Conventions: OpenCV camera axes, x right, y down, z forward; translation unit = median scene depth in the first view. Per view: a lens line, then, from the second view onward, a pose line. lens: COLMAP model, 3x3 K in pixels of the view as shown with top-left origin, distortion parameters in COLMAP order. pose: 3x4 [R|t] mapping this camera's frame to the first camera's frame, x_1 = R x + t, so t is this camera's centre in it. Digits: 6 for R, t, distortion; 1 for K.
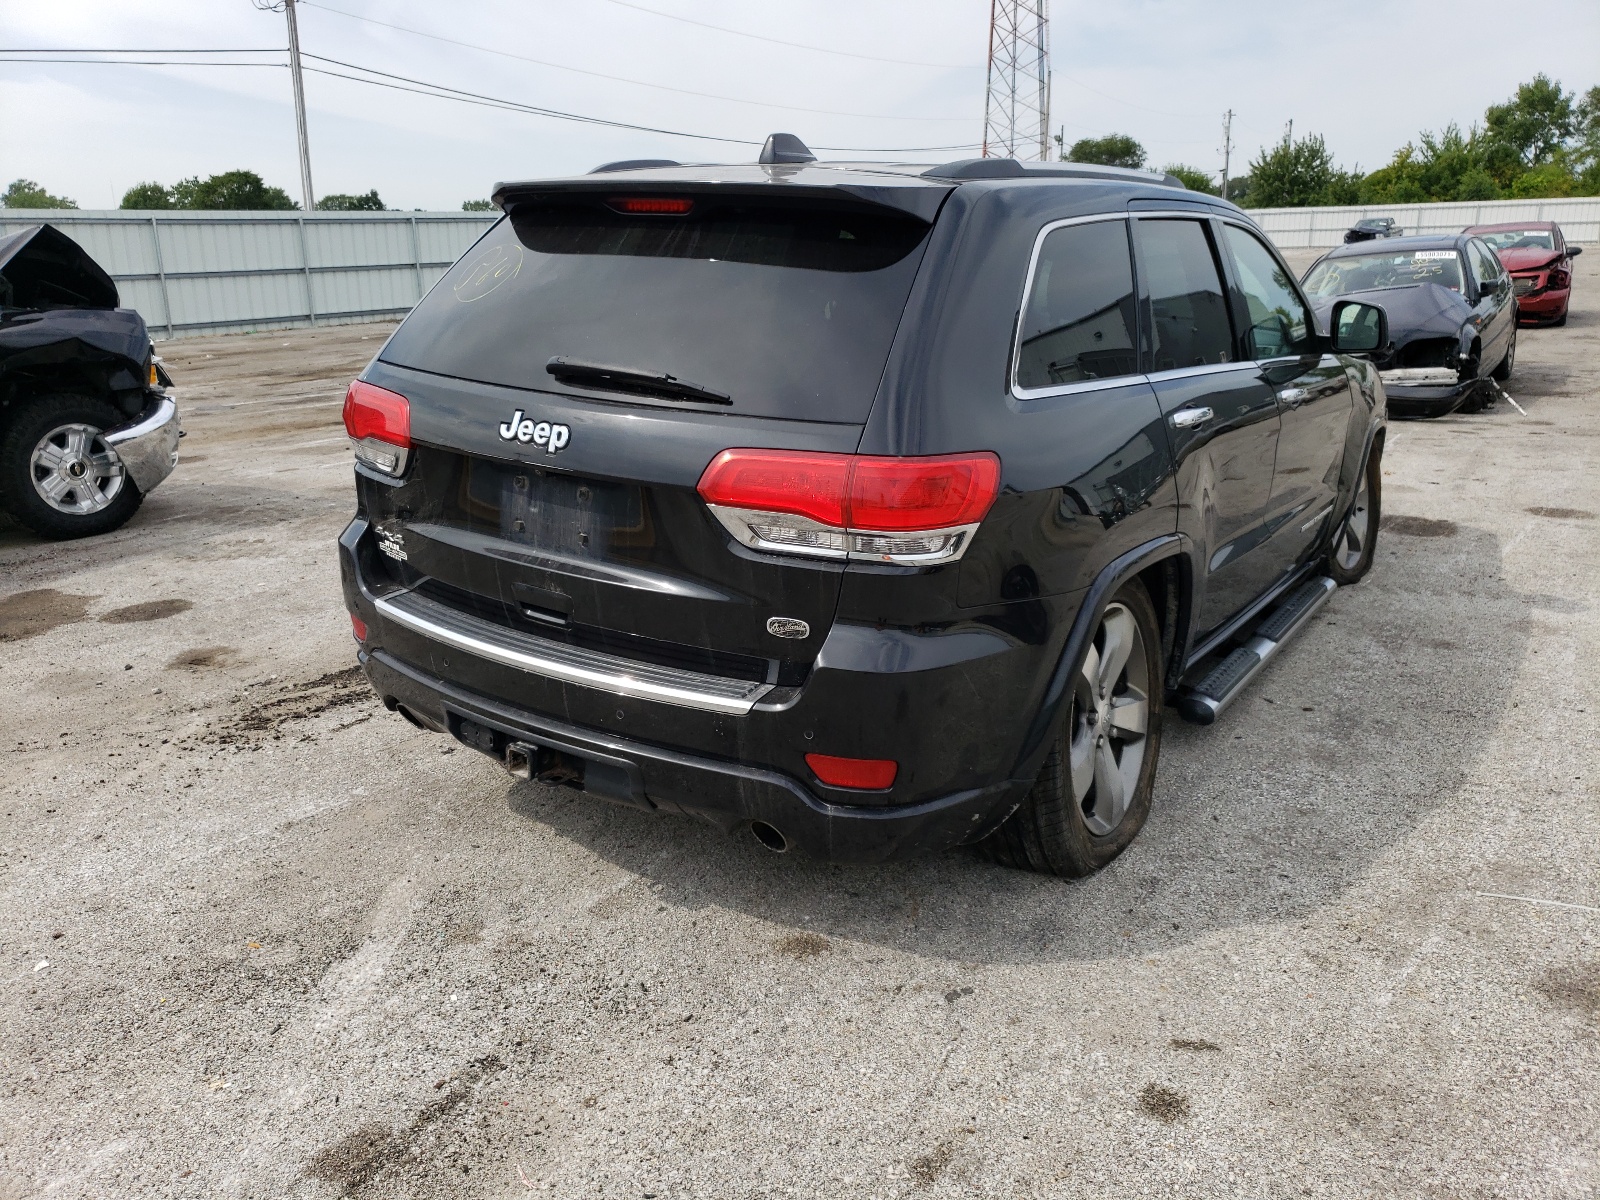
lens RADIAL K [[1238.9, 0, 765.0], [0, 1238.9, 633.7], [0, 0, 1]] dist [-0.003050, -0.002311]
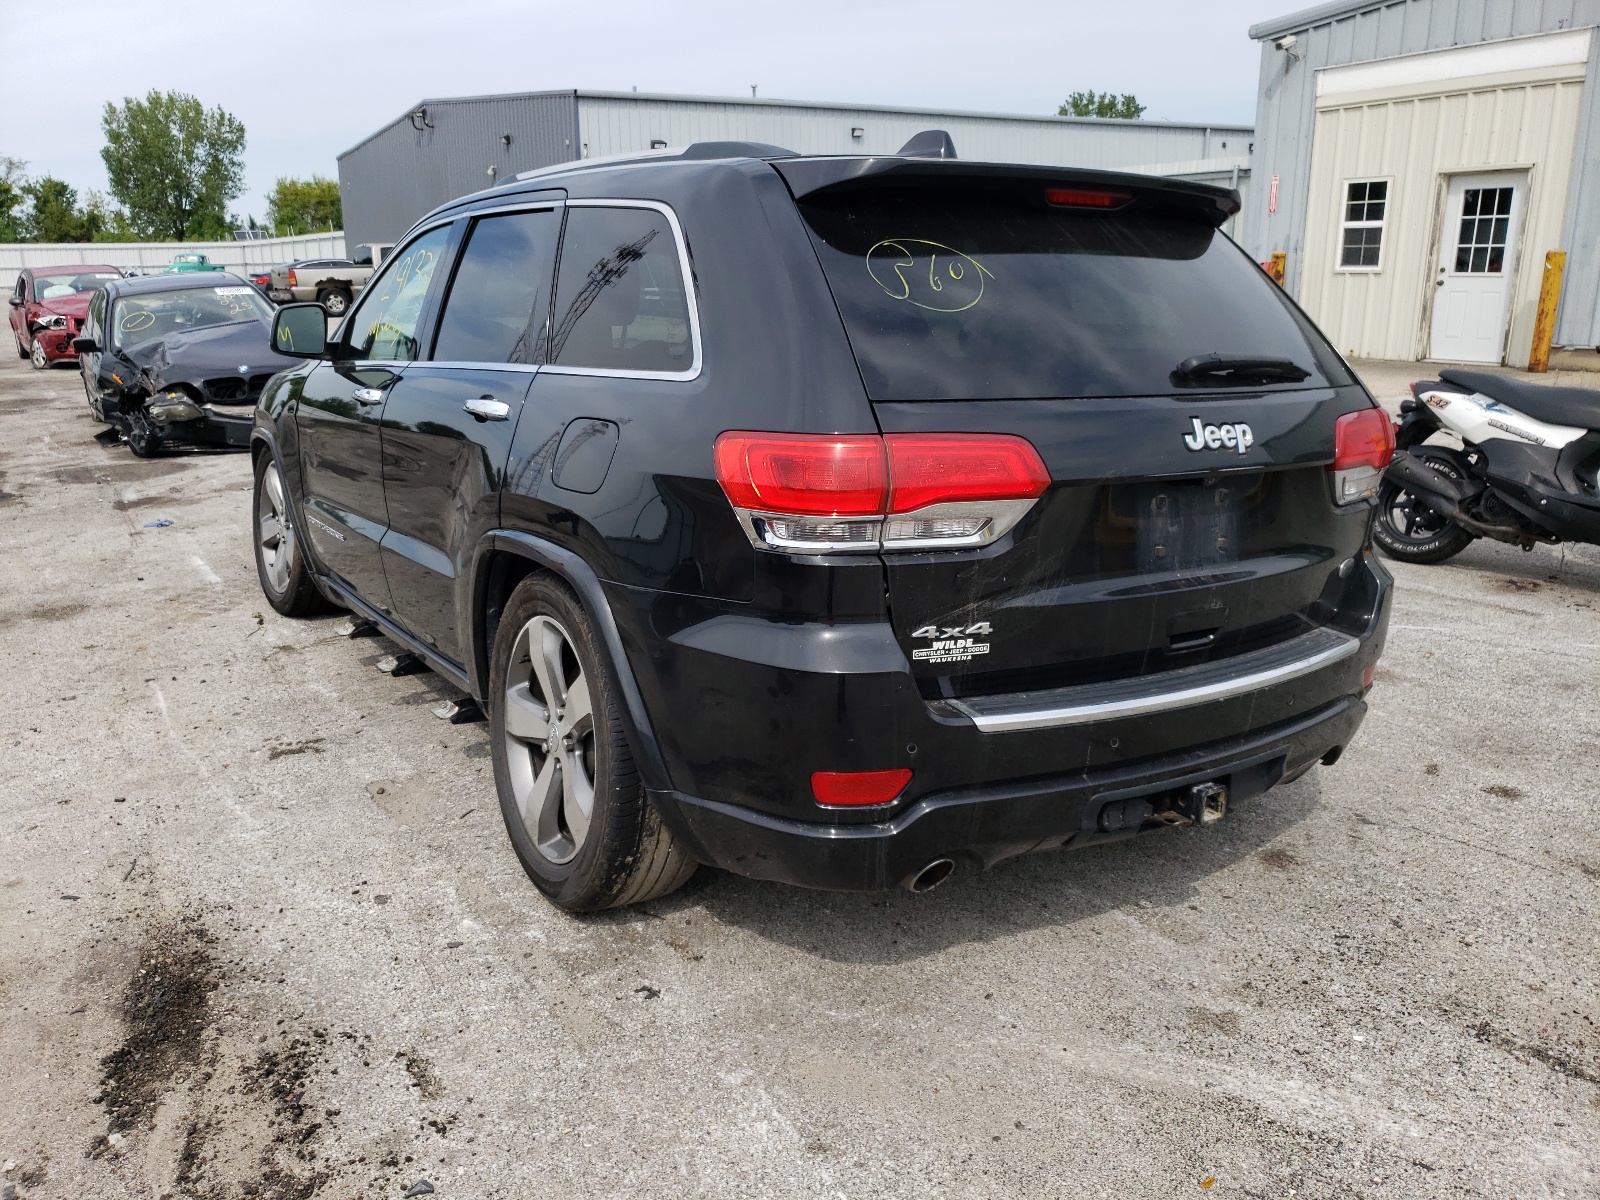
lens RADIAL K [[1238.9, 0, 765.0], [0, 1238.9, 633.7], [0, 0, 1]] dist [-0.003050, -0.002311]
pose [[0.407528, -0.259156, 0.875648, -1.076768], [0.291469, 0.945646, 0.144222, -0.236168], [-0.865428, 0.196450, 0.460913, 0.831942]]
